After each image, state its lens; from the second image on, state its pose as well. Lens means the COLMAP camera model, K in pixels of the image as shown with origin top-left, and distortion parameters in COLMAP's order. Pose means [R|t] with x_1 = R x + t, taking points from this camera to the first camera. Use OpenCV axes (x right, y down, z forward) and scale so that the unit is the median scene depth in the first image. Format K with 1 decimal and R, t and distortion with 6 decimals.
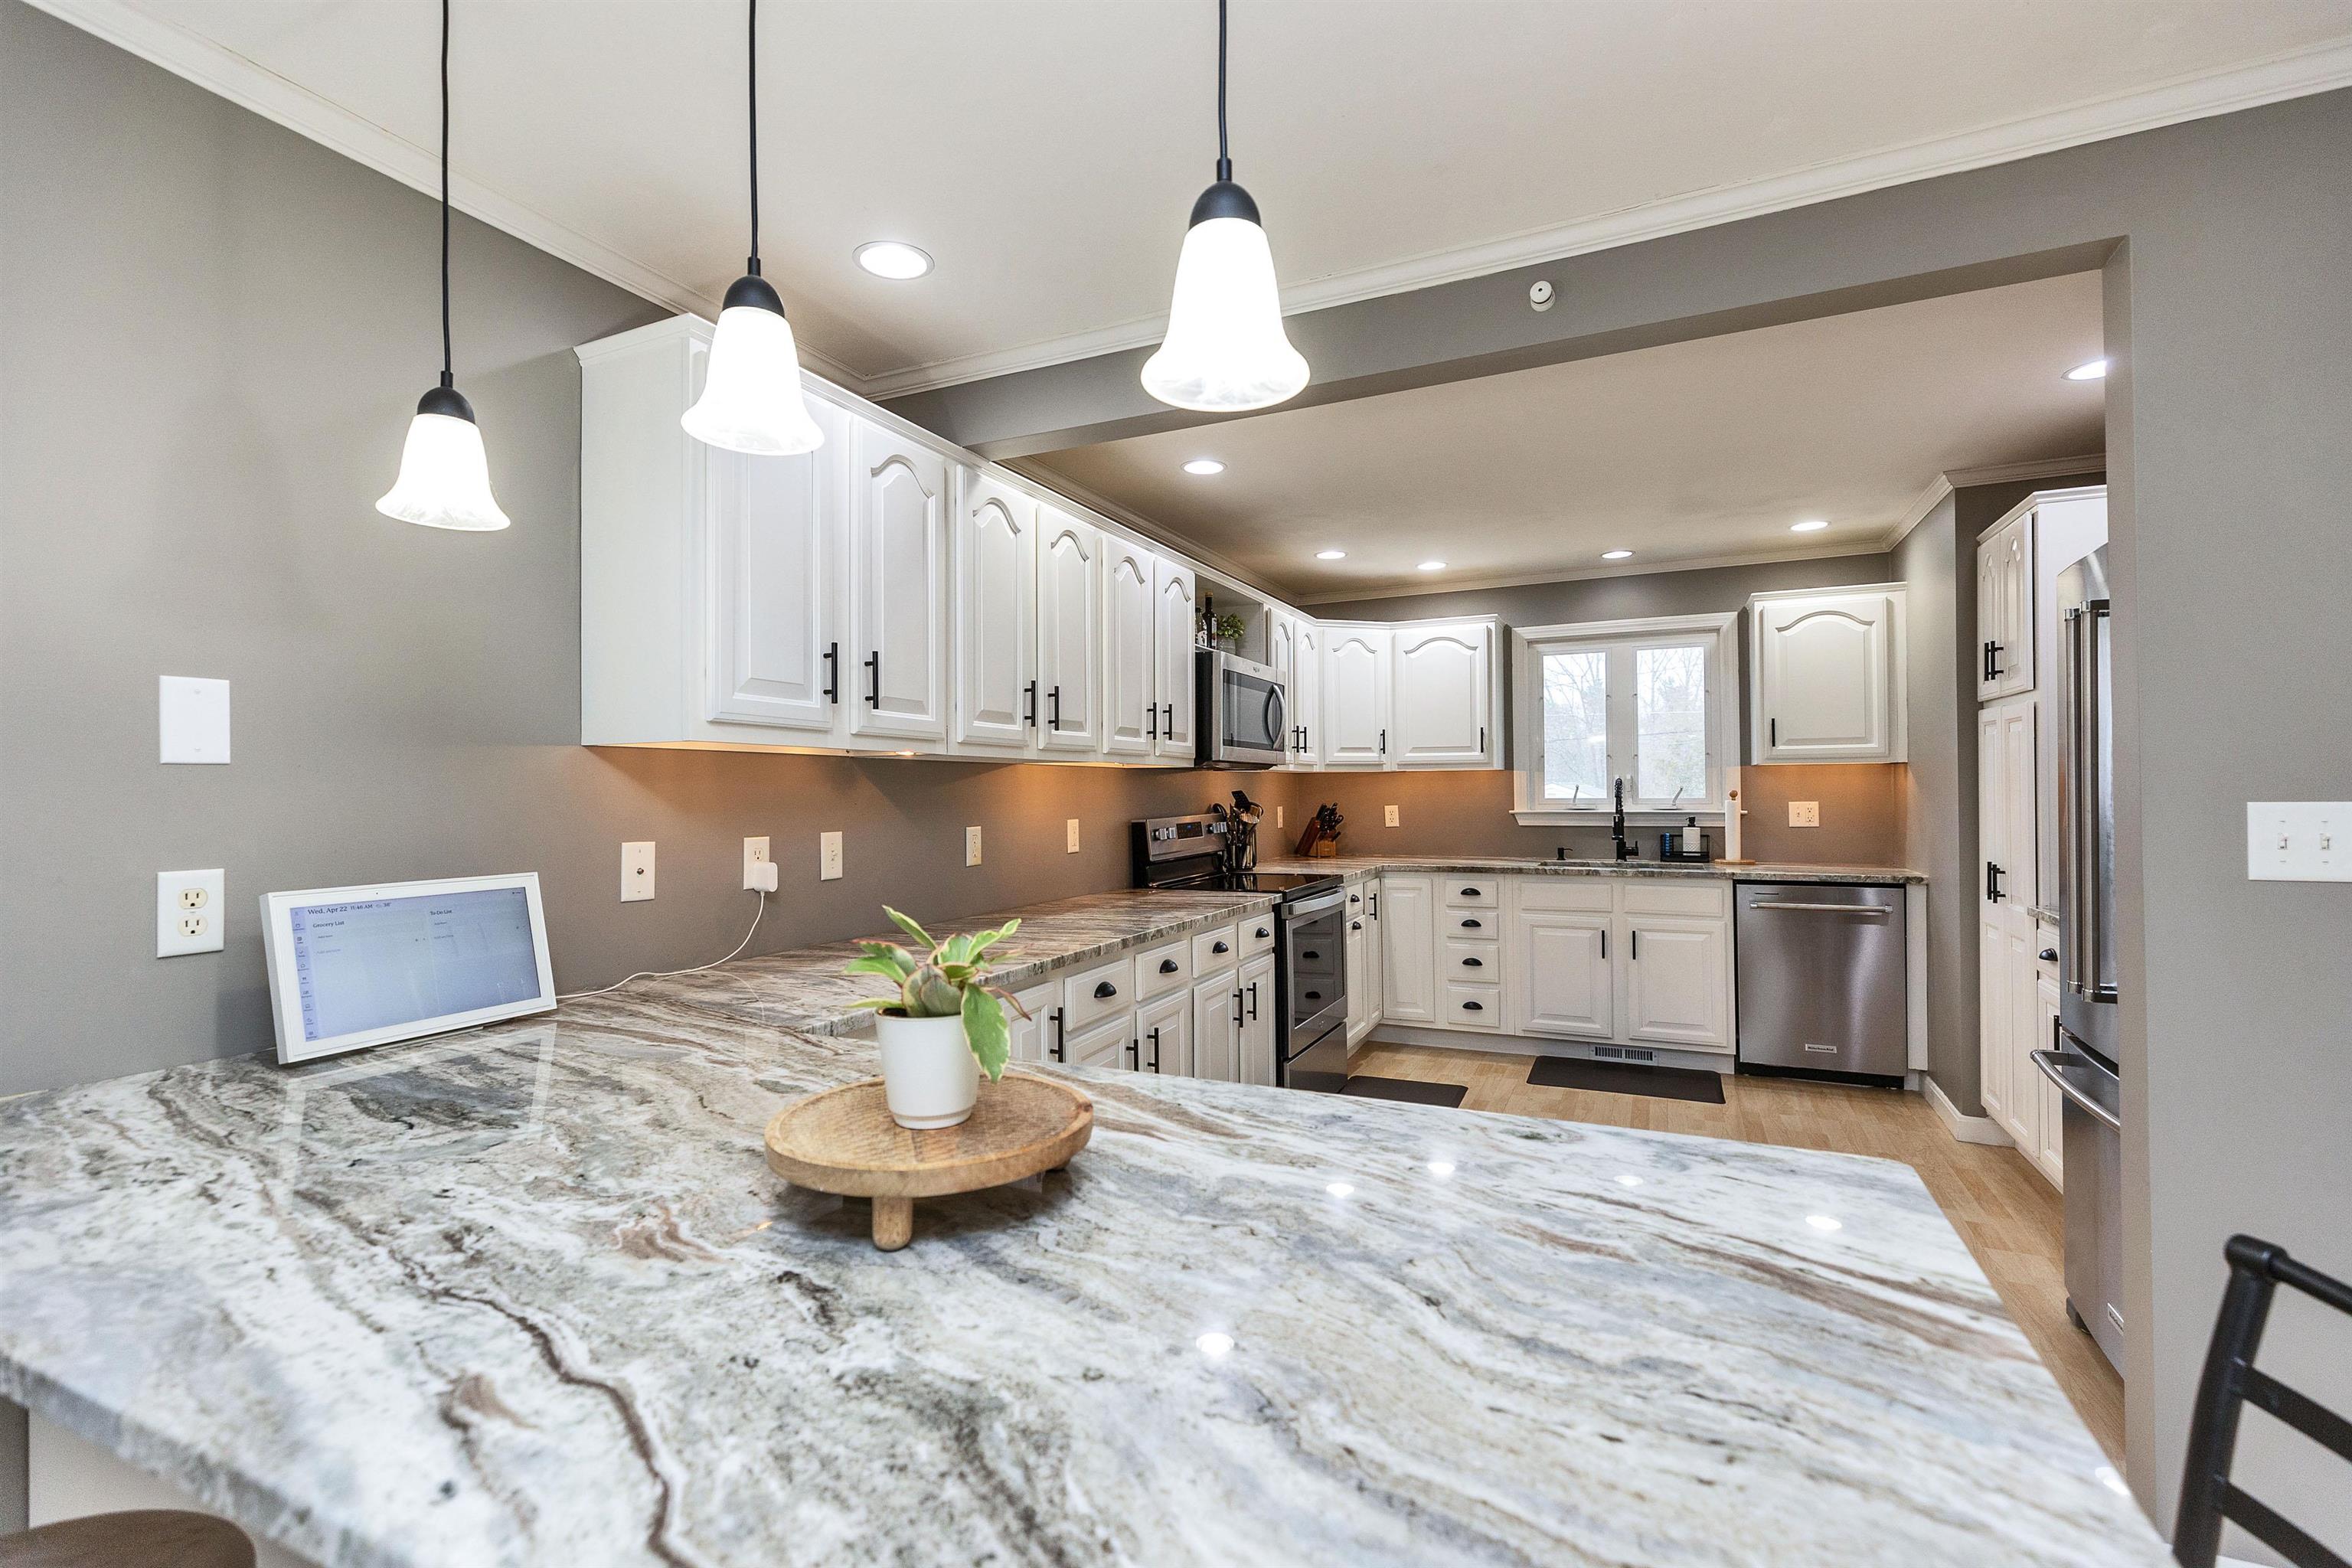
lens RADIAL K [[1041.9, 0, 1159.3], [0, 1041.9, 777.7], [0, 0, 1]] dist [0.002410, 0.000050]
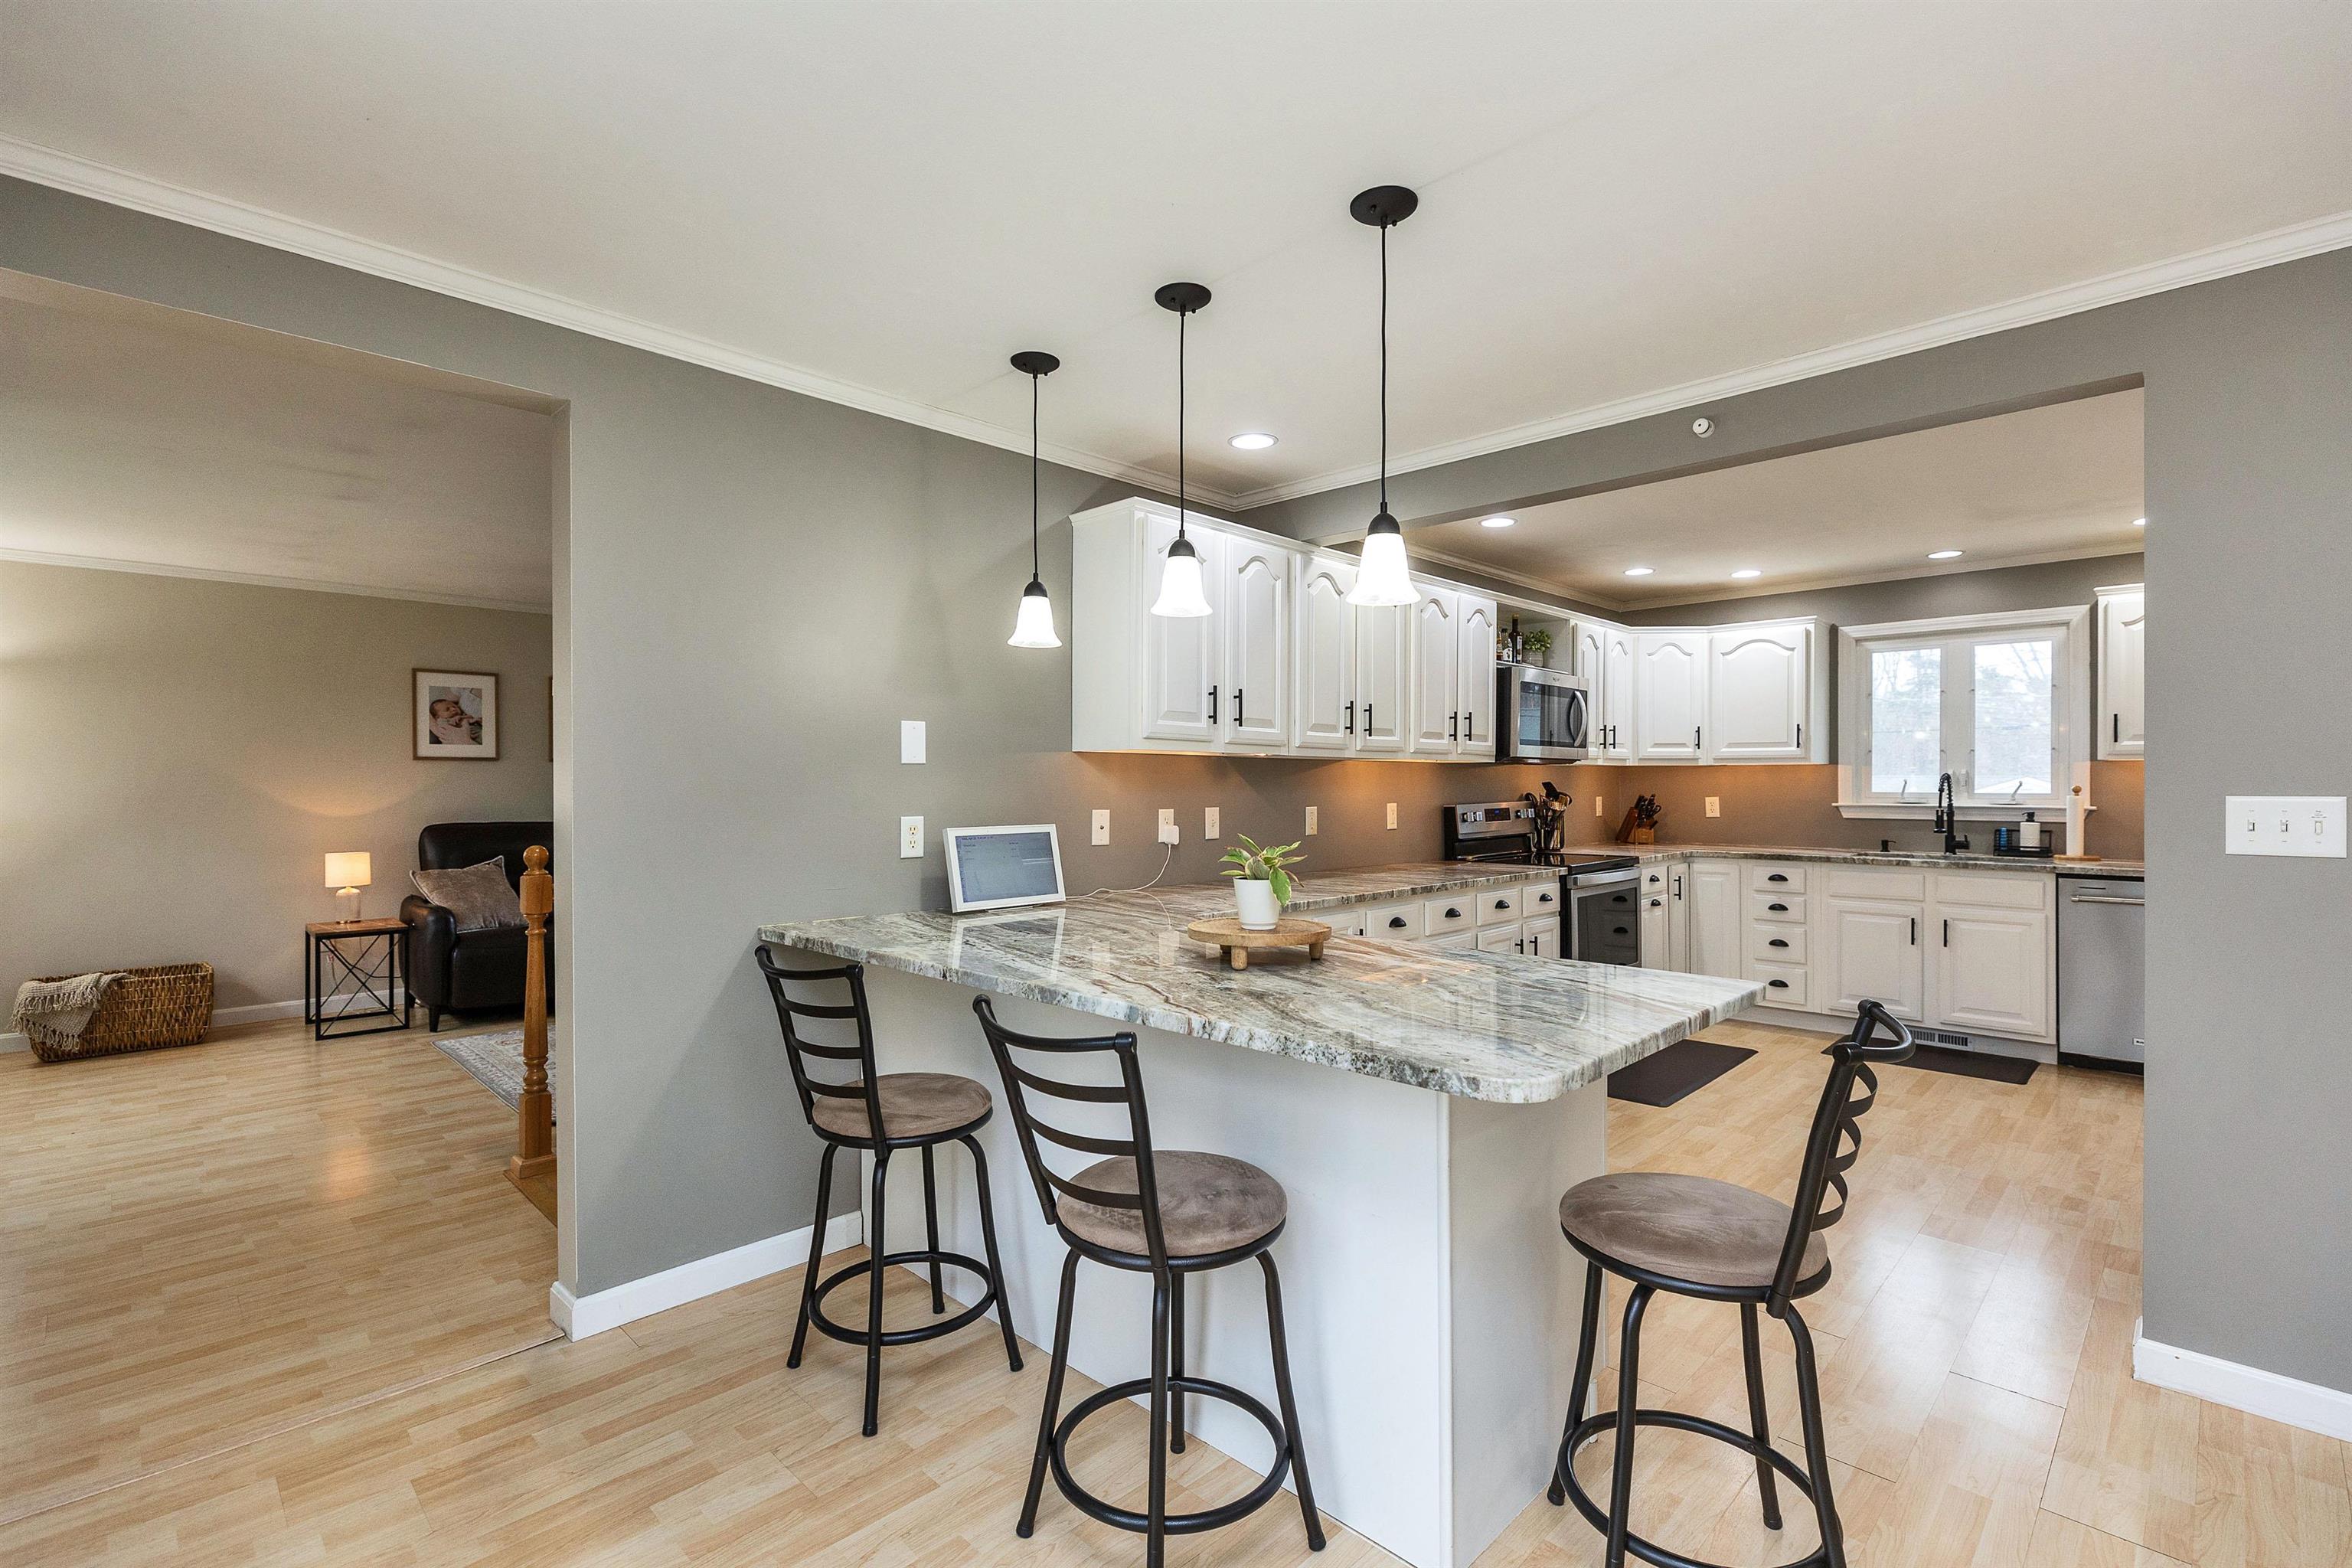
lens RADIAL K [[1048.4, 0, 1174.2], [0, 1048.4, 780.5], [0, 0, 1]] dist [0.002020, -0.000524]
pose [[0.943827, 0.008150, -0.330339, 0.077719], [-0.003842, 0.999899, 0.013692, -0.003707], [0.330417, -0.011654, 0.943763, -0.260367]]
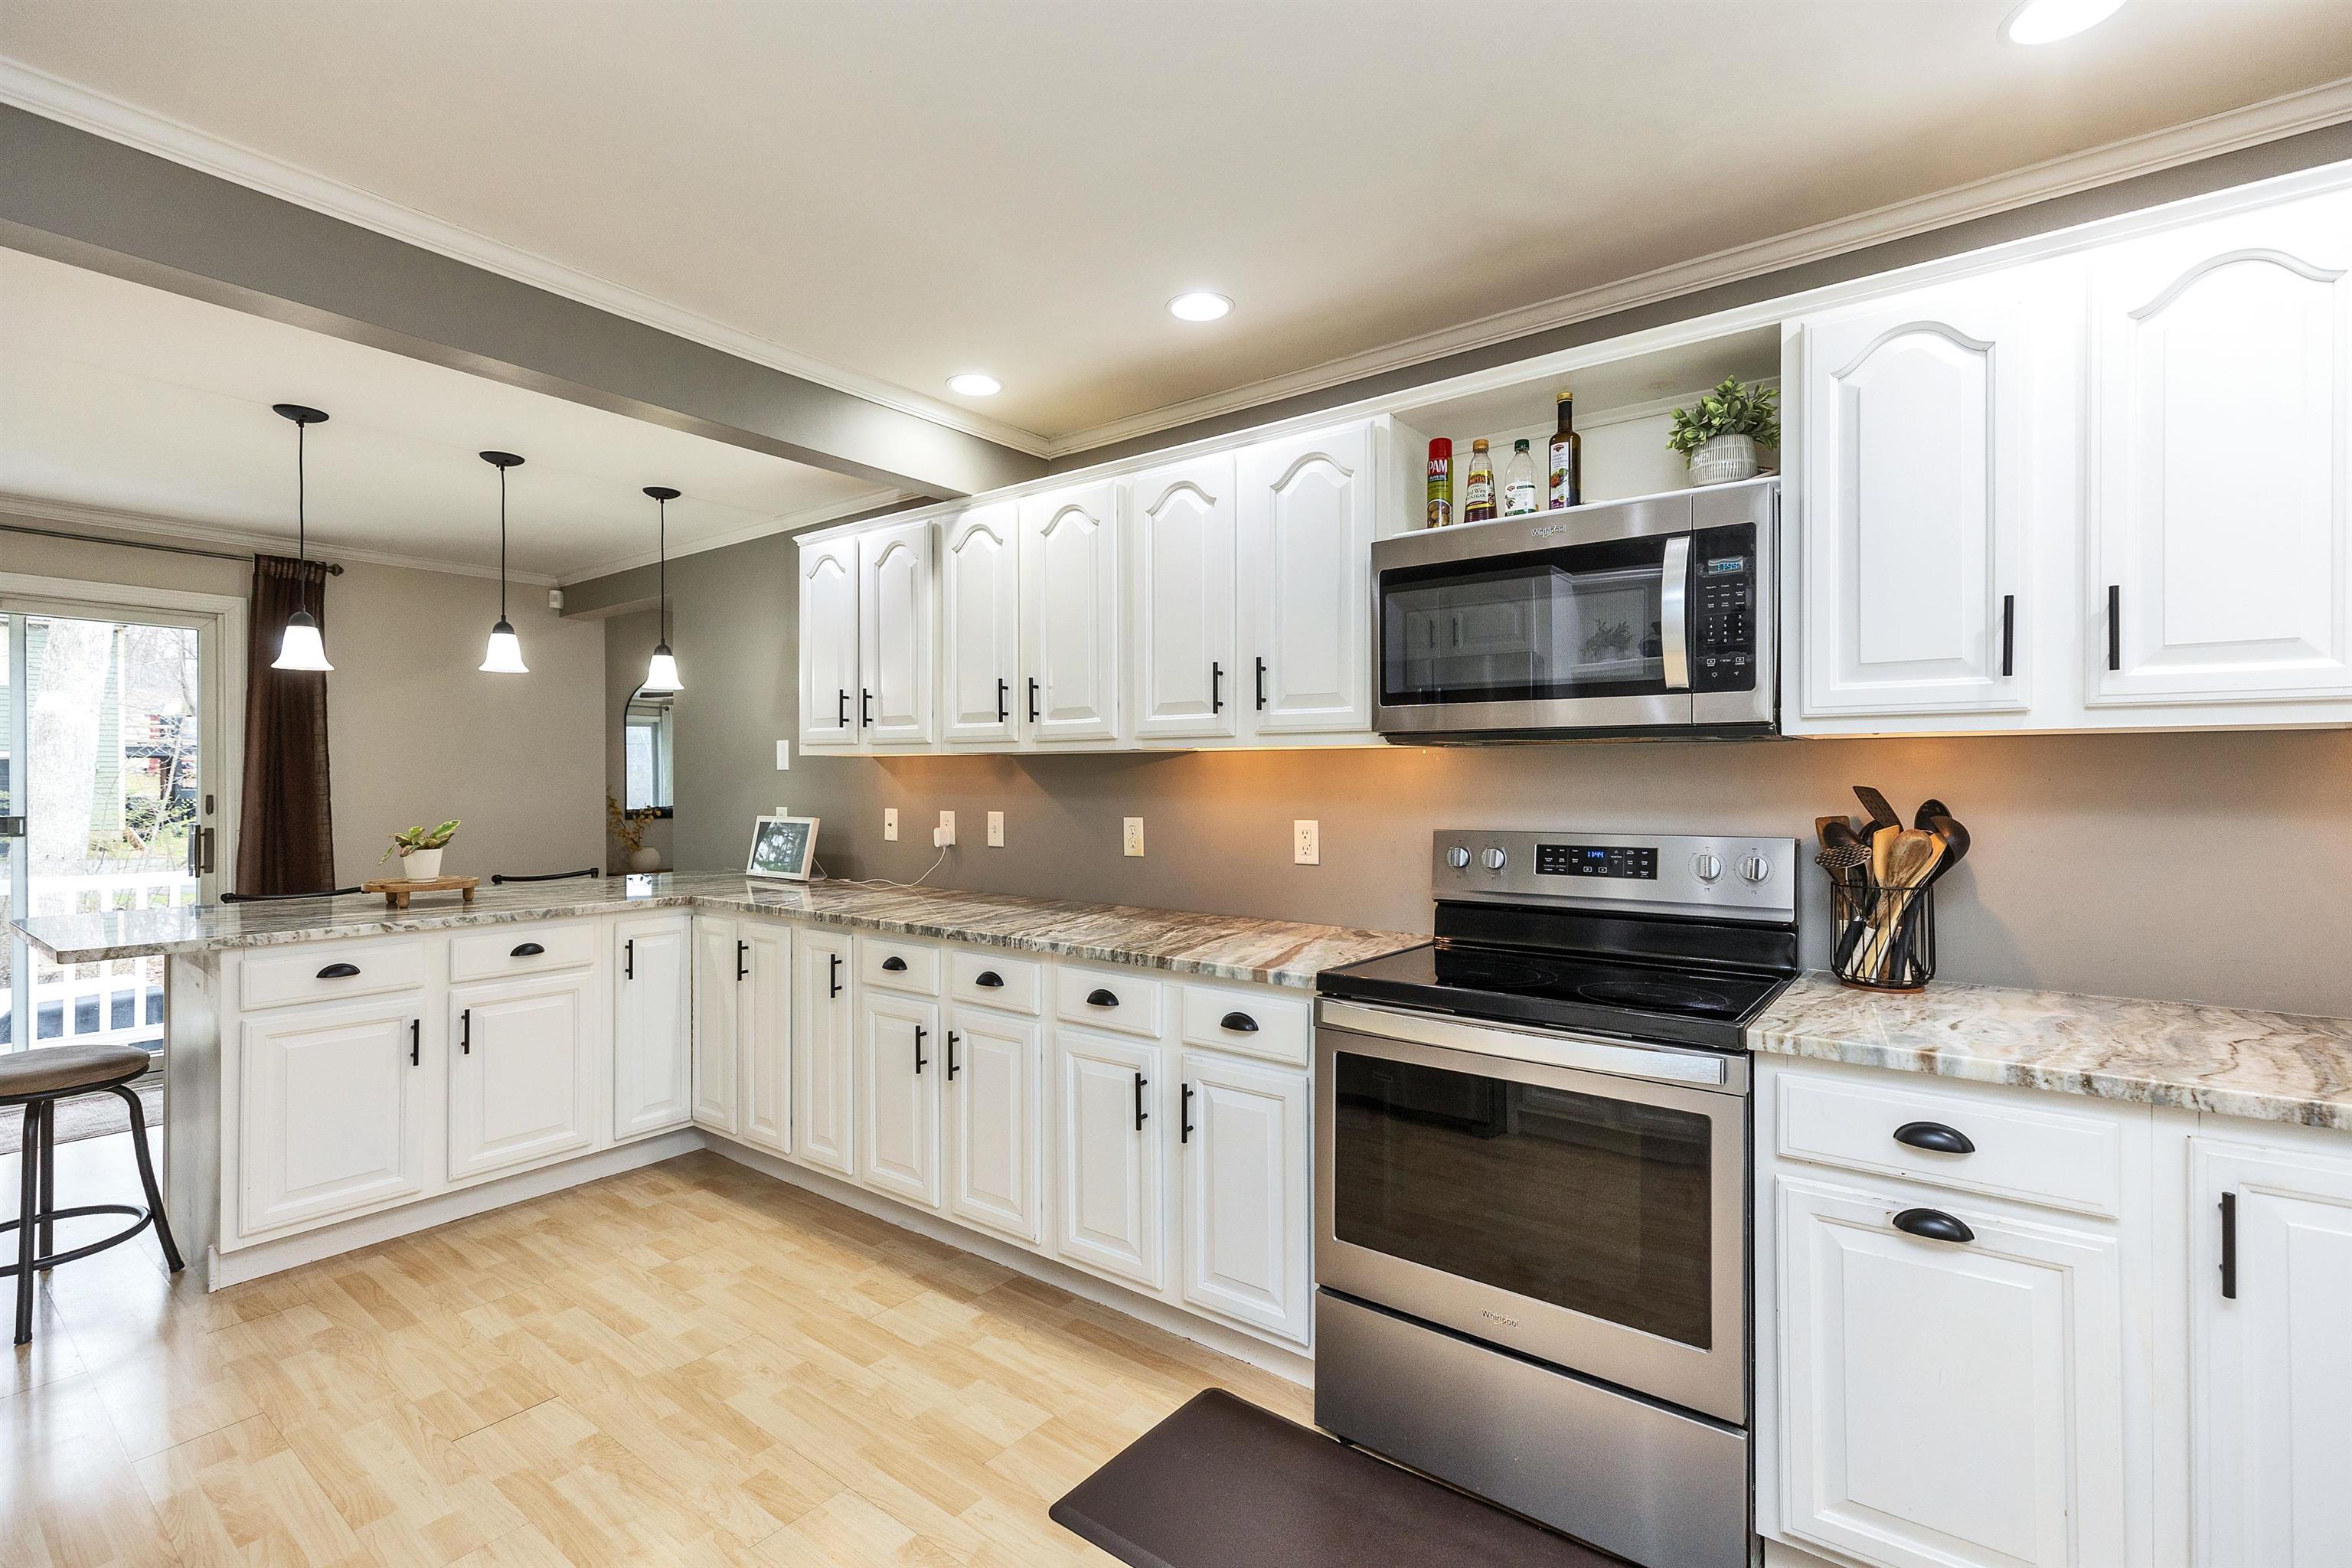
lens RADIAL K [[1036.3, 0, 1176.3], [0, 1036.3, 780.9], [0, 0, 1]] dist [0.002545, -0.000194]
pose [[-0.195359, 0.004393, -0.980722, 0.587348], [0.010589, 0.999941, 0.002370, 0.006859], [0.980675, -0.009921, -0.195394, 0.912278]]
